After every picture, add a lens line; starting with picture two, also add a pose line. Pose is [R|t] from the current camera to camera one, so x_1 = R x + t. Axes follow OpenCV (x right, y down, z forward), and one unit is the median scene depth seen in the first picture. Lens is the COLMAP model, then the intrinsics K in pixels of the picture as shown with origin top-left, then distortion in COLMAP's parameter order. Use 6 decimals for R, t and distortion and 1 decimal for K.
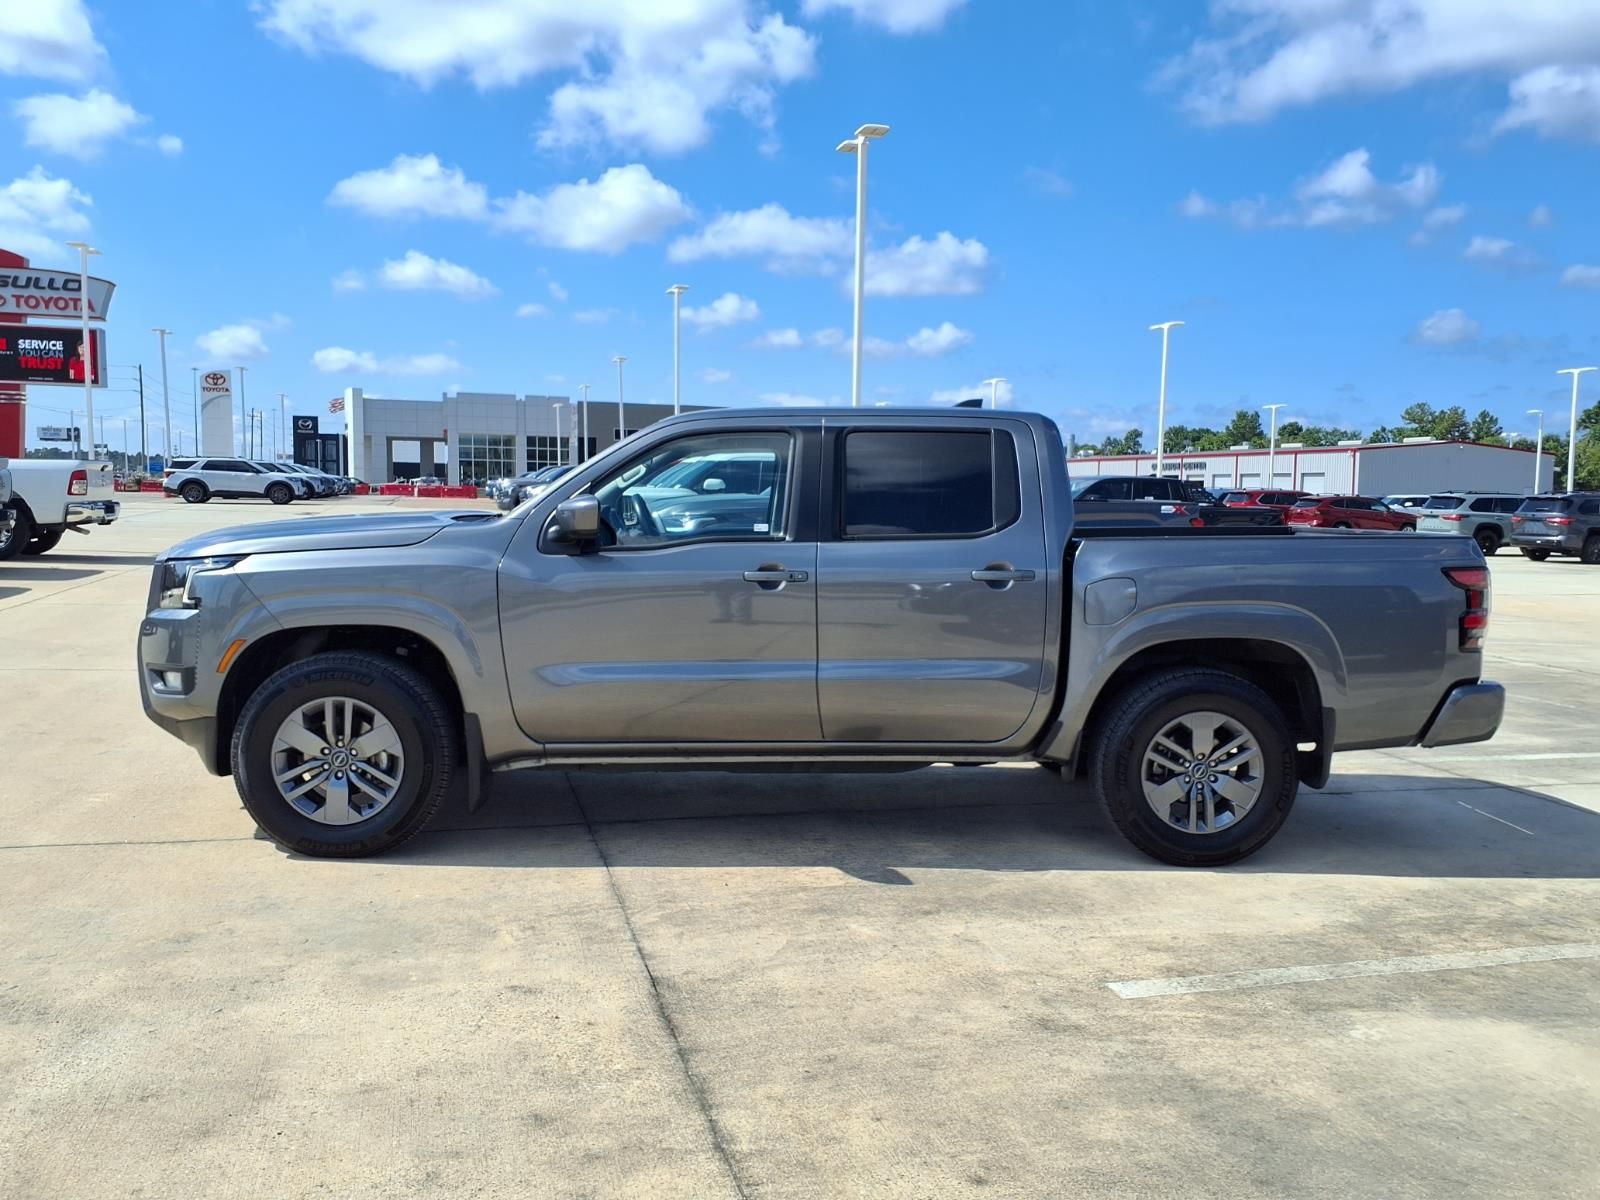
lens RADIAL K [[1291.0, 0, 800.0], [0, 1291.0, 600.0], [0, 0, 1]] dist [0.043900, -0.048297]
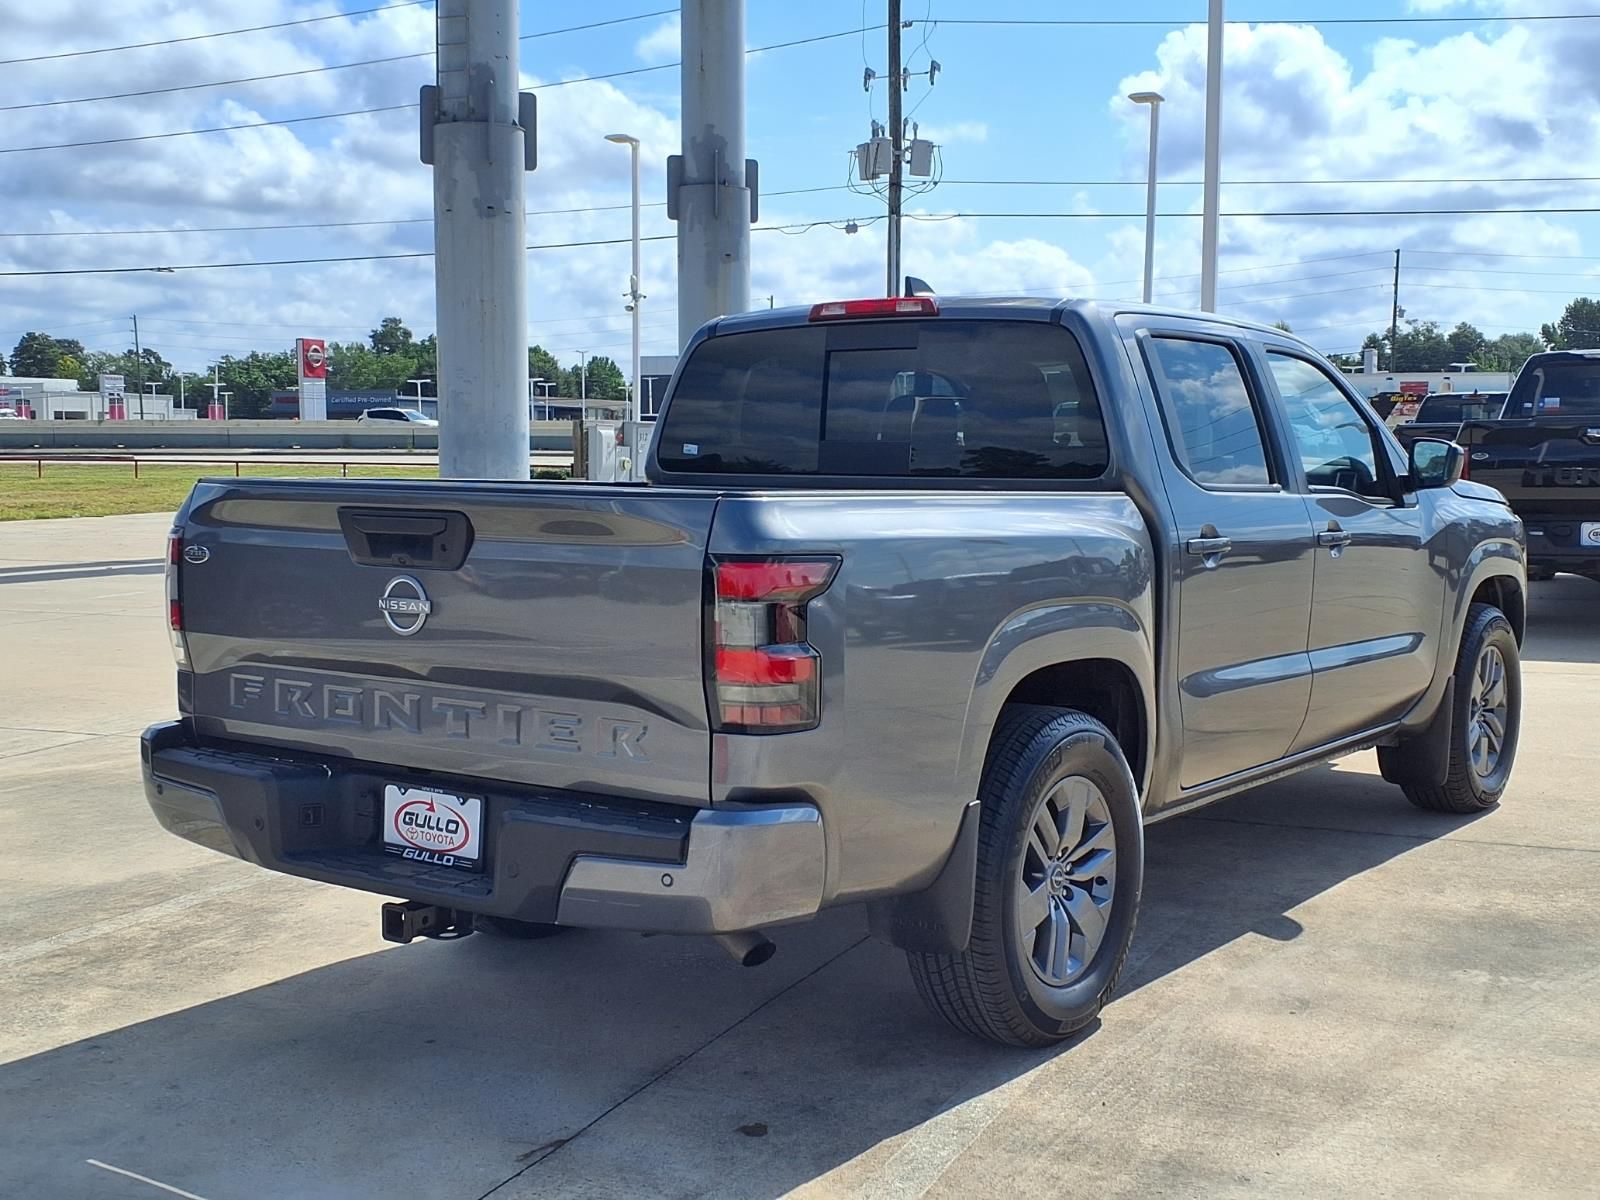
lens RADIAL K [[1865.7, 0, 793.8], [0, 1865.7, 567.4], [0, 0, 1]] dist [0.199292, -0.533065]
pose [[-0.638005, 0.030784, -0.769416, 1.110968], [-0.076267, 0.991761, 0.102922, -0.129174], [0.766246, 0.124346, -0.630401, 1.931962]]
